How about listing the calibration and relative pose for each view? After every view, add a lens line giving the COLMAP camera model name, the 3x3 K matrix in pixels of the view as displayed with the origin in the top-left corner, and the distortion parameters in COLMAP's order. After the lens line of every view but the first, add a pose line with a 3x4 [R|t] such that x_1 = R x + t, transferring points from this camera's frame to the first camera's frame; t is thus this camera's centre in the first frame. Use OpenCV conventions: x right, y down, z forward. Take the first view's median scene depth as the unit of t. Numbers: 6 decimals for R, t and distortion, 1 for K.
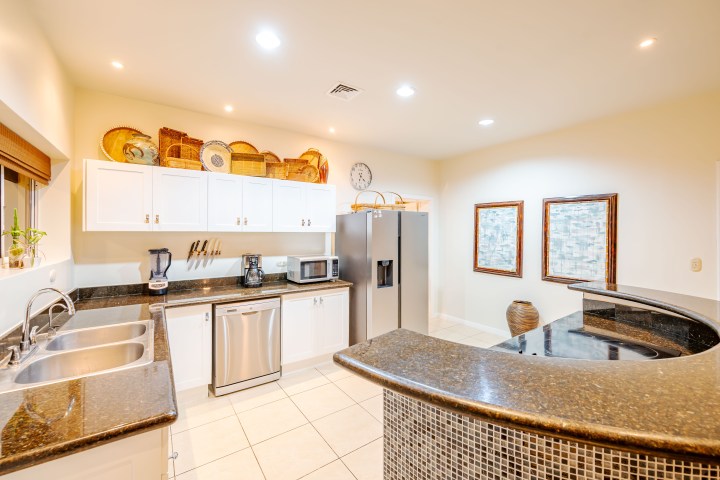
lens RADIAL K [[297.1, 0, 360.6], [0, 297.1, 233.6], [0, 0, 1]] dist [-0.005002, -0.000550]
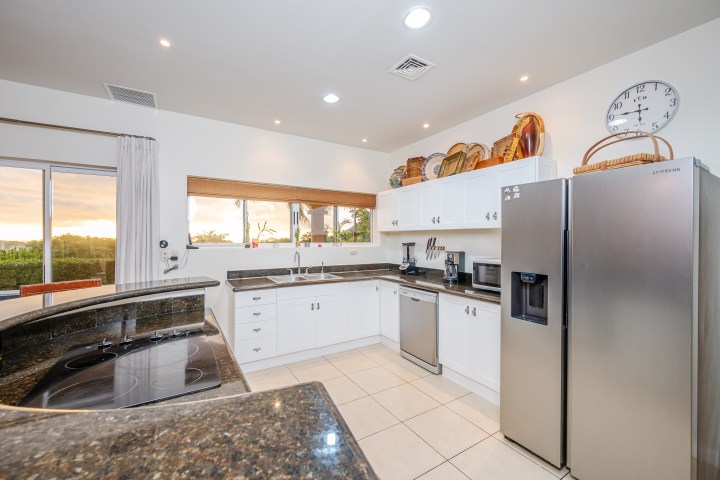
lens RADIAL K [[297.1, 0, 358.1], [0, 297.1, 240.6], [0, 0, 1]] dist [-0.005002, -0.000550]
pose [[-0.068257, 0.007606, -0.997639, 0.722623], [-0.001569, 0.999969, 0.007731, 0.027242], [0.997667, 0.002093, -0.068243, 0.777261]]
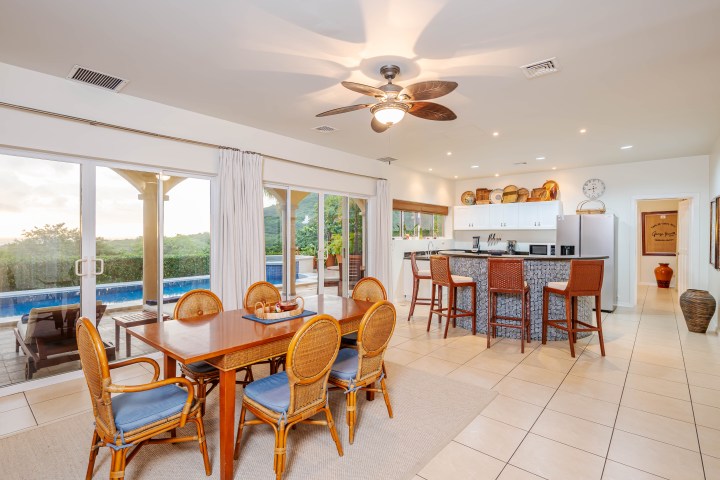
lens RADIAL K [[351.7, 0, 358.4], [0, 351.7, 238.3], [0, 0, 1]] dist [-0.026436, -0.000225]
pose [[0.238760, 0.009508, -0.971032, 1.813043], [0.001799, 0.999946, 0.010233, 0.028753], [0.971077, -0.004190, 0.238730, -0.632071]]
